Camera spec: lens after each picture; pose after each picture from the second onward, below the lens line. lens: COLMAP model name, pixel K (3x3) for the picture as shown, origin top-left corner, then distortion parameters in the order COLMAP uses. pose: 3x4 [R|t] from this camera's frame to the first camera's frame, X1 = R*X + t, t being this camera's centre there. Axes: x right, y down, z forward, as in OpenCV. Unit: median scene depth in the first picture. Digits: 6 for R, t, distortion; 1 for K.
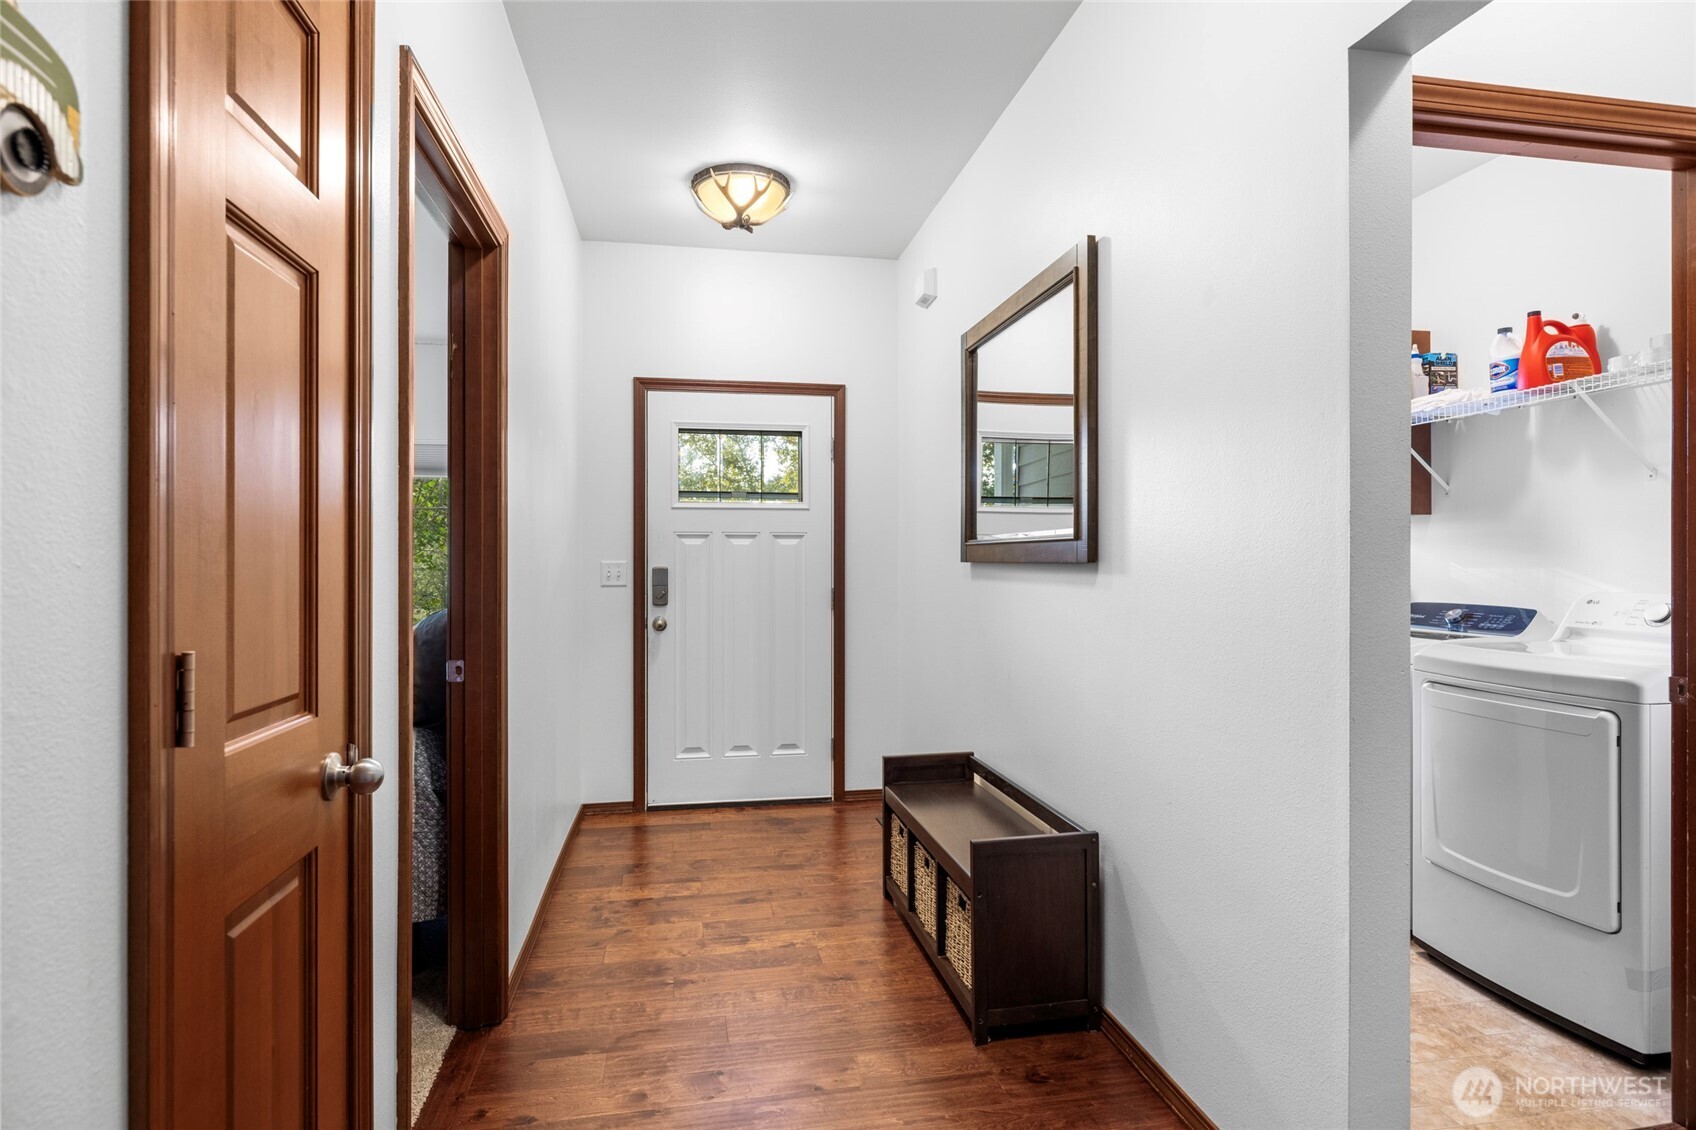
lens RADIAL K [[886.2, 0, 848.0], [0, 886.2, 565.0], [0, 0, 1]] dist [-0.000780, -0.001092]
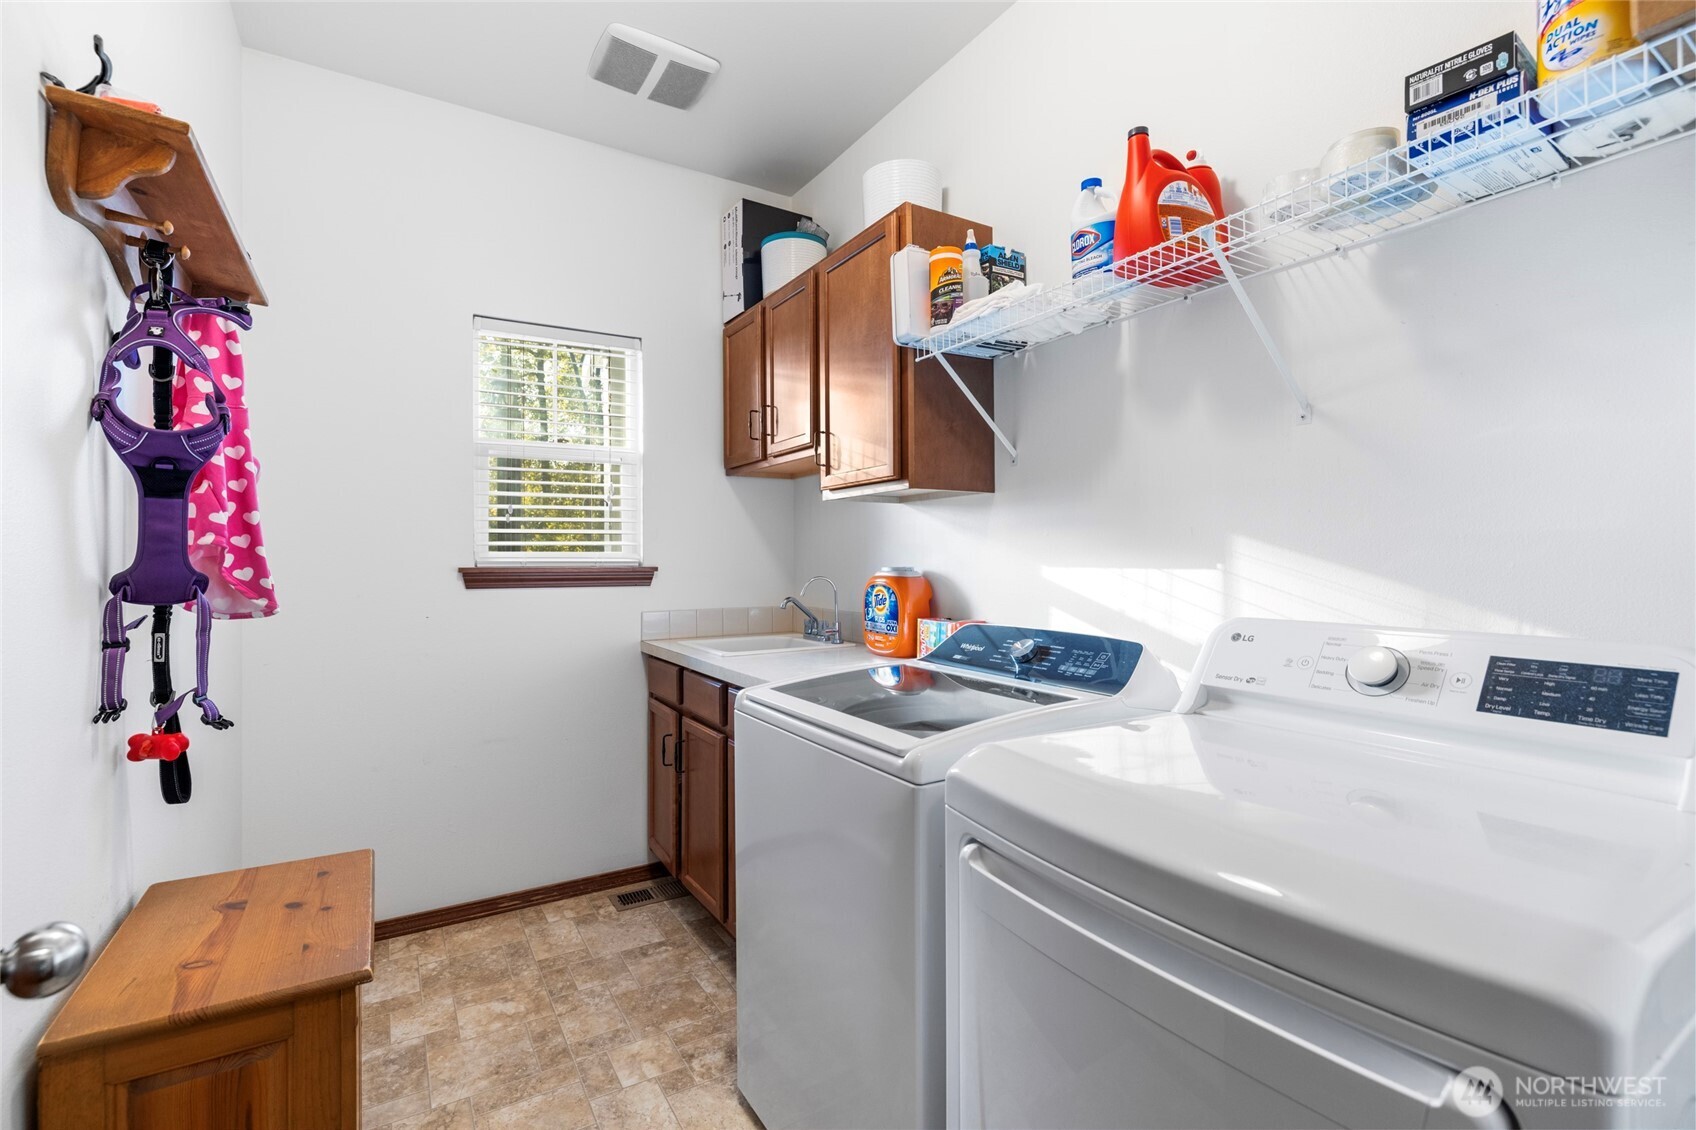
lens RADIAL K [[753.3, 0, 848.0], [0, 753.3, 565.0], [0, 0, 1]] dist [-0.010712, 0.000021]
pose [[0.932542, -0.004535, 0.361032, 0.399993], [0.004173, 0.999990, 0.001782, -0.003490], [-0.361037, -0.000155, 0.932552, 0.582022]]
